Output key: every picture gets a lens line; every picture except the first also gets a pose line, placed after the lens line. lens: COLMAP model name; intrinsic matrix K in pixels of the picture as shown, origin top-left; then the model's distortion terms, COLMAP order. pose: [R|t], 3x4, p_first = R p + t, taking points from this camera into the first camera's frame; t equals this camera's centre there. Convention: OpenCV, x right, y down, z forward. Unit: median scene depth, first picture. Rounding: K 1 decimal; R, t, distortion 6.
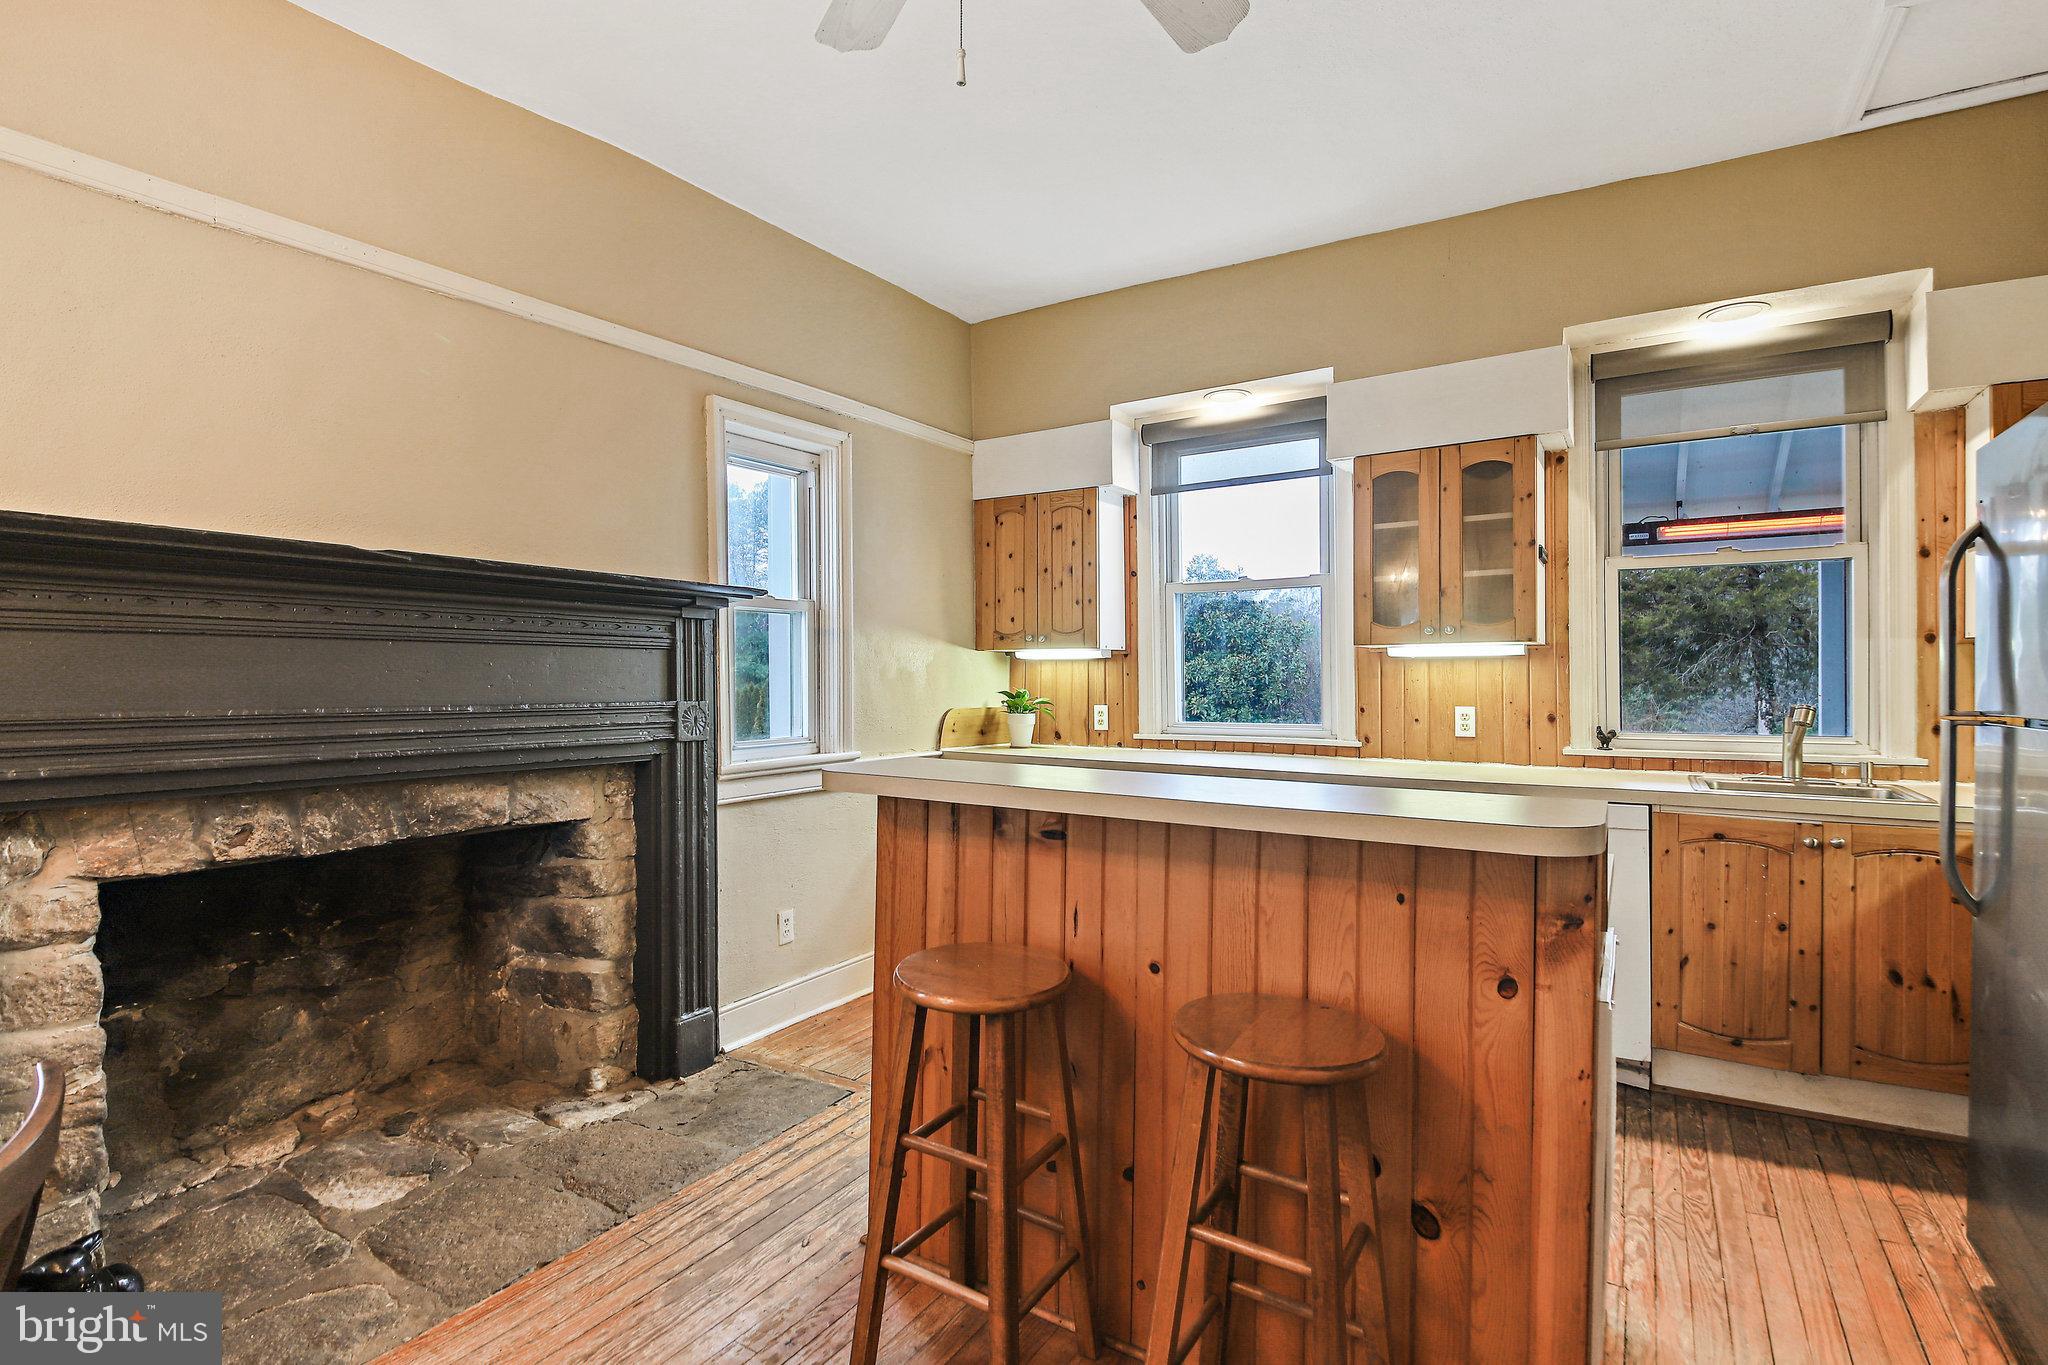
lens RADIAL K [[1005.7, 0, 1025.1], [0, 1005.7, 716.6], [0, 0, 1]] dist [0.027367, -0.032506]
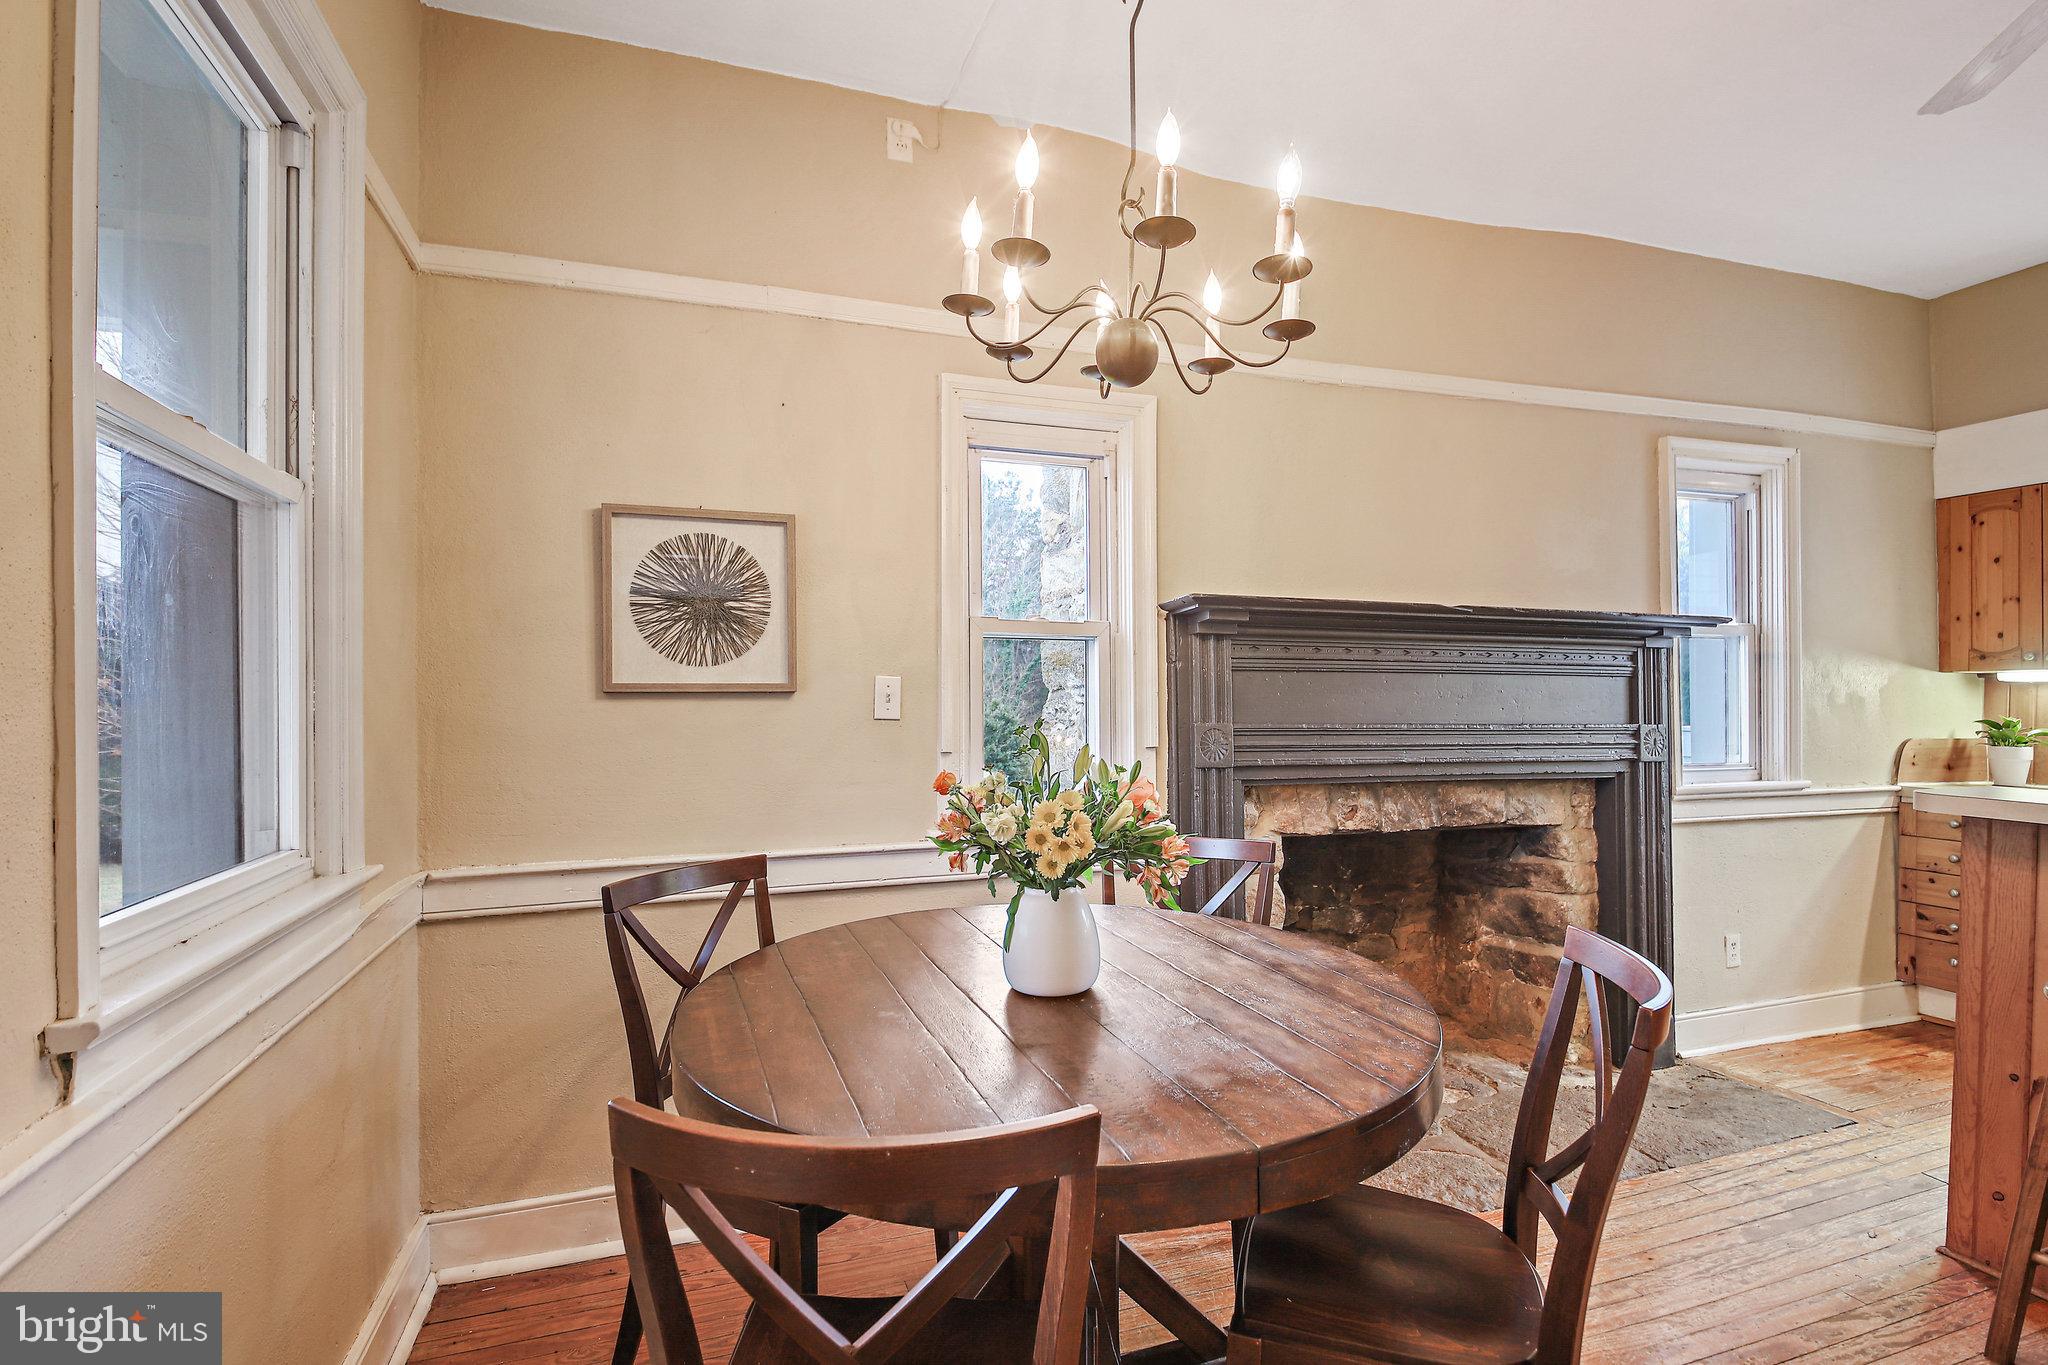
lens RADIAL K [[1005.7, 0, 1025.1], [0, 1005.7, 716.6], [0, 0, 1]] dist [0.027367, -0.032506]
pose [[0.767851, 0.015522, -0.640441, -0.161662], [-0.029258, 0.999513, -0.010854, 0.008144], [0.639960, 0.027072, 0.767931, -0.273969]]
